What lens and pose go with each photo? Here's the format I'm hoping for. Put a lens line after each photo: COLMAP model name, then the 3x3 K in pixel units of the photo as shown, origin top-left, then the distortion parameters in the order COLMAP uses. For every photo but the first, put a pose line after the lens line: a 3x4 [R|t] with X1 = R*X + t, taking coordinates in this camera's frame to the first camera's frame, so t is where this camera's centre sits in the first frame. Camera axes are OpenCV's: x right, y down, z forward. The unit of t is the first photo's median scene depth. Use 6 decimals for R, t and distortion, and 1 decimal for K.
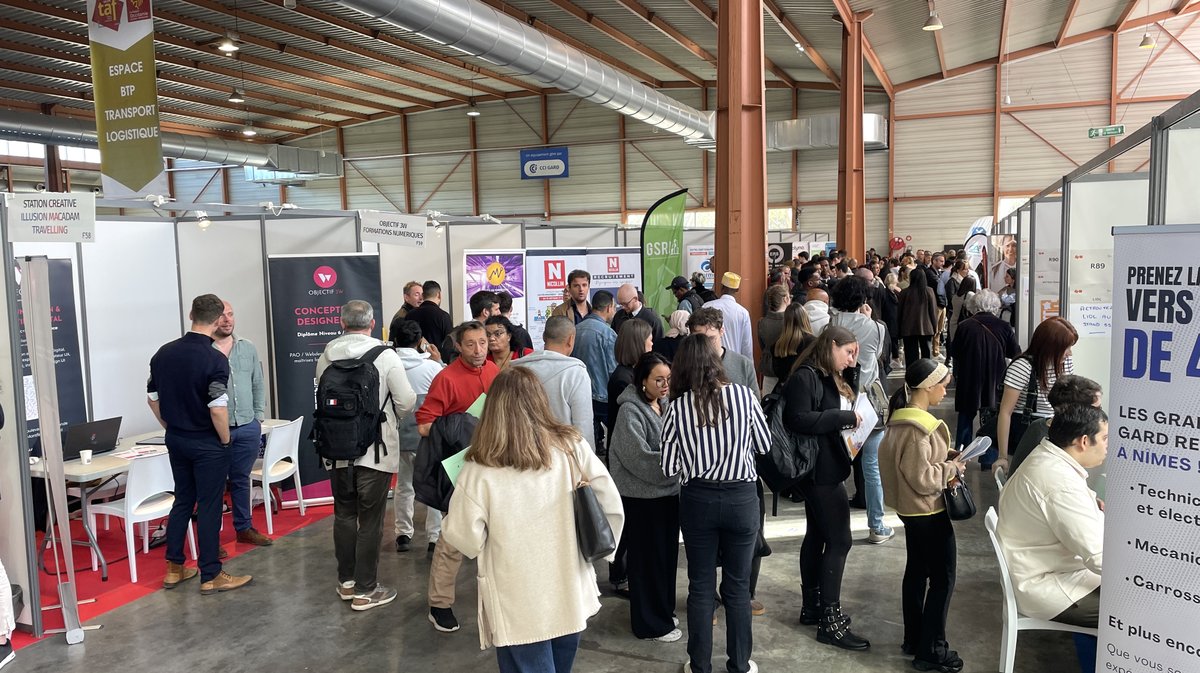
lens RADIAL K [[883.7, 0, 600.0], [0, 883.7, 336.5], [0, 0, 1]] dist [-0.003682, -0.007970]
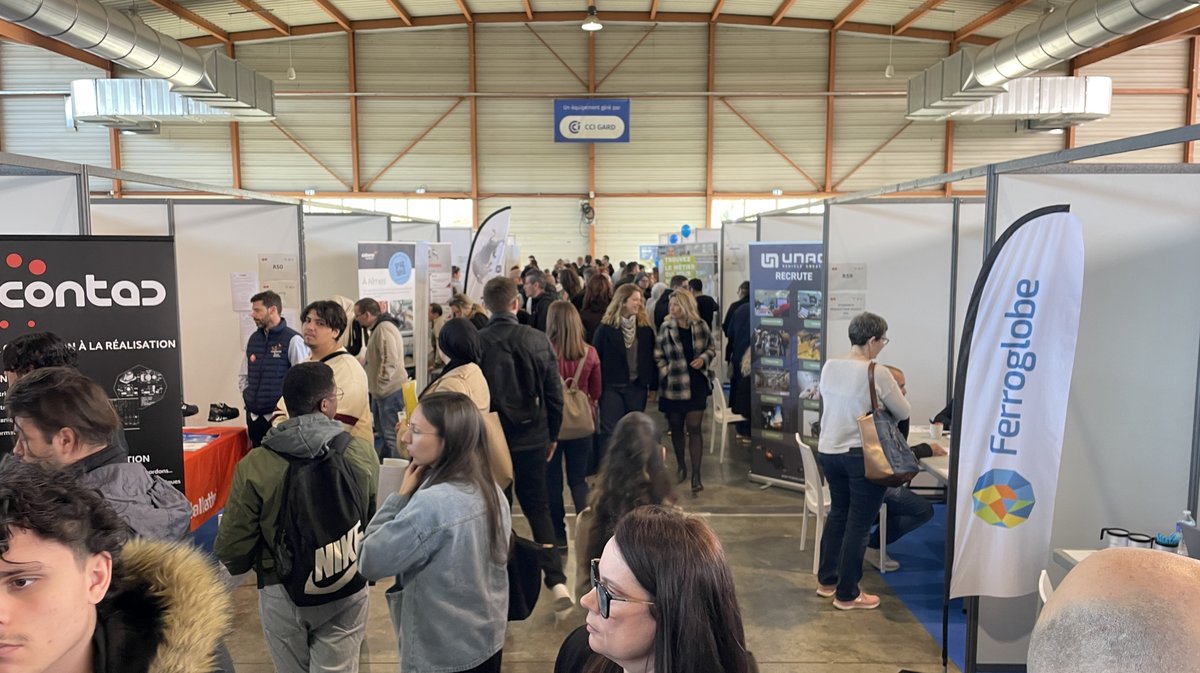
lens RADIAL K [[883.7, 0, 600.0], [0, 883.7, 336.5], [0, 0, 1]] dist [-0.003682, -0.007970]
pose [[0.924625, -0.023539, 0.380152, -0.322656], [0.019586, 0.999706, 0.014266, -0.036121], [-0.380376, -0.005745, 0.924814, 0.353278]]
